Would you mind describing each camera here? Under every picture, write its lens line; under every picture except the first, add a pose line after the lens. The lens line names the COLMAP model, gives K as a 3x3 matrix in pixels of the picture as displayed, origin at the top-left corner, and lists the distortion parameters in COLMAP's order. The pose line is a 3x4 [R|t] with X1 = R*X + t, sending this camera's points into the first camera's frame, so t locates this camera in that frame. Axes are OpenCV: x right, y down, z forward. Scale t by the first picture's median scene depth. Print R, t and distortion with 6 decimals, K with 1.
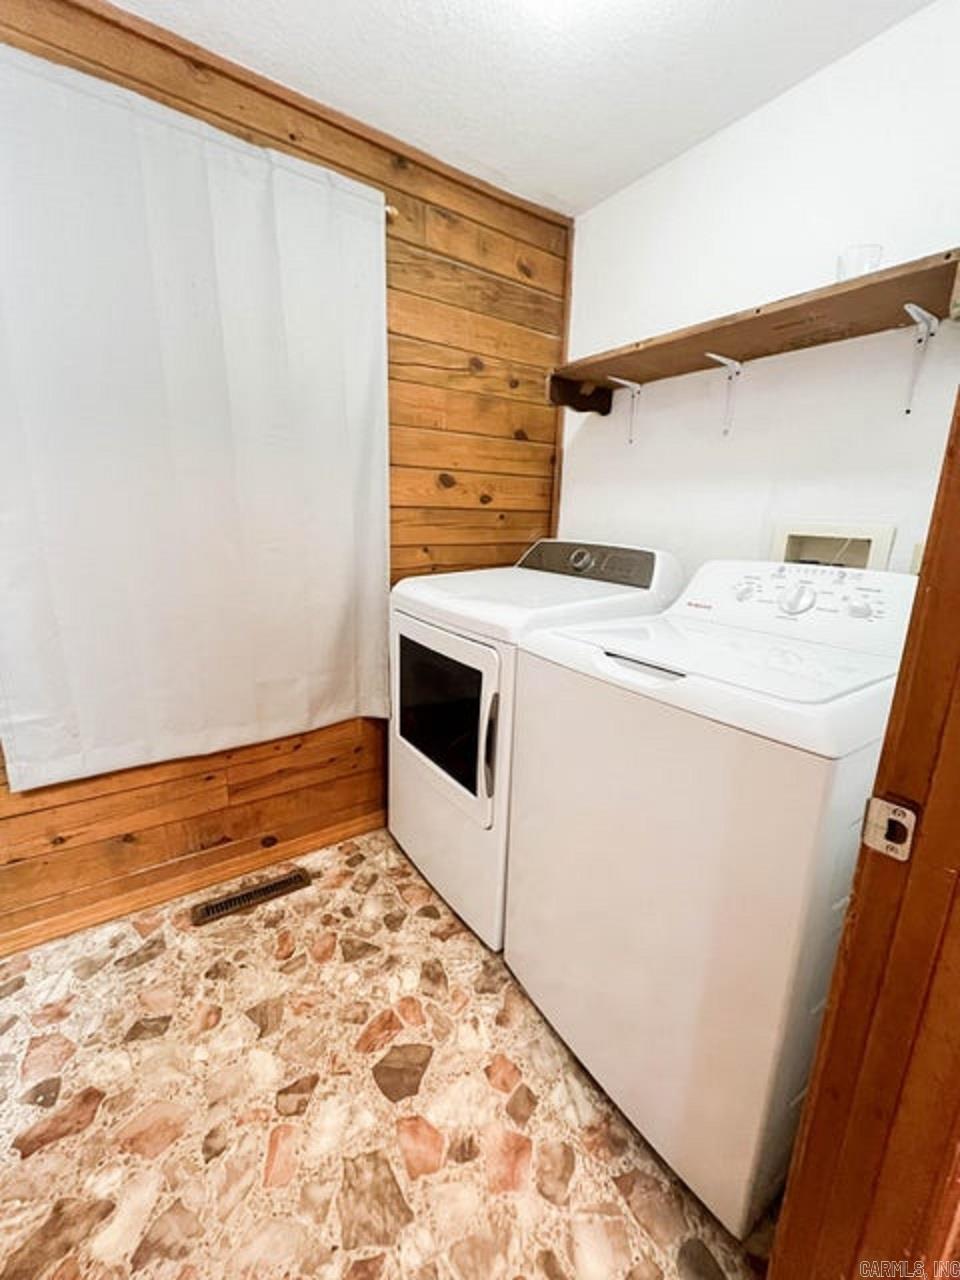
lens RADIAL K [[515.5, 0, 480.0], [0, 515.5, 640.0], [0, 0, 1]] dist [-0.001090, 0.000463]
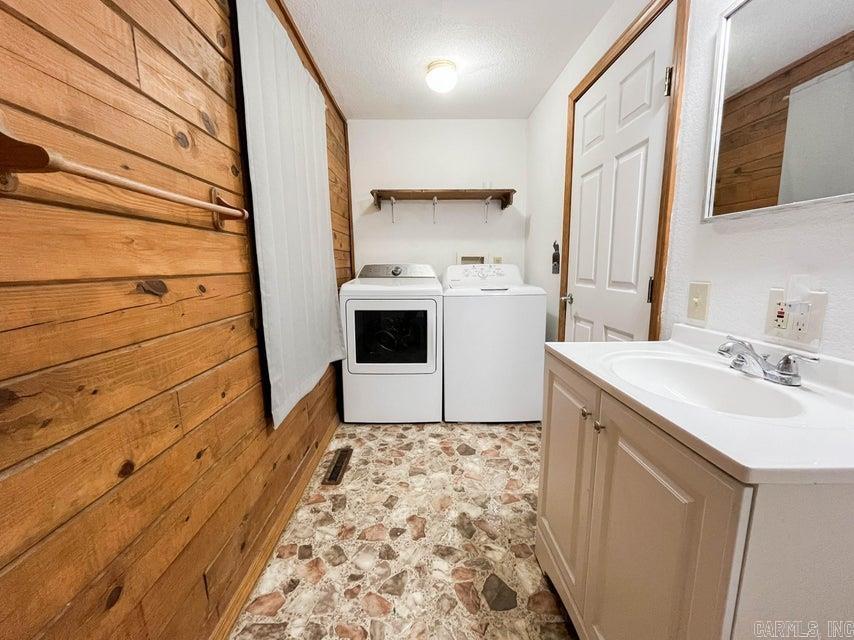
lens RADIAL K [[347.1, 0, 427.0], [0, 347.1, 320.0], [0, 0, 1]] dist [-0.001167, -0.000317]
pose [[0.557316, -0.163341, 0.814075, -1.334385], [0.219041, 0.974649, 0.045604, 0.030831], [-0.800887, 0.152900, 0.578967, 0.000806]]
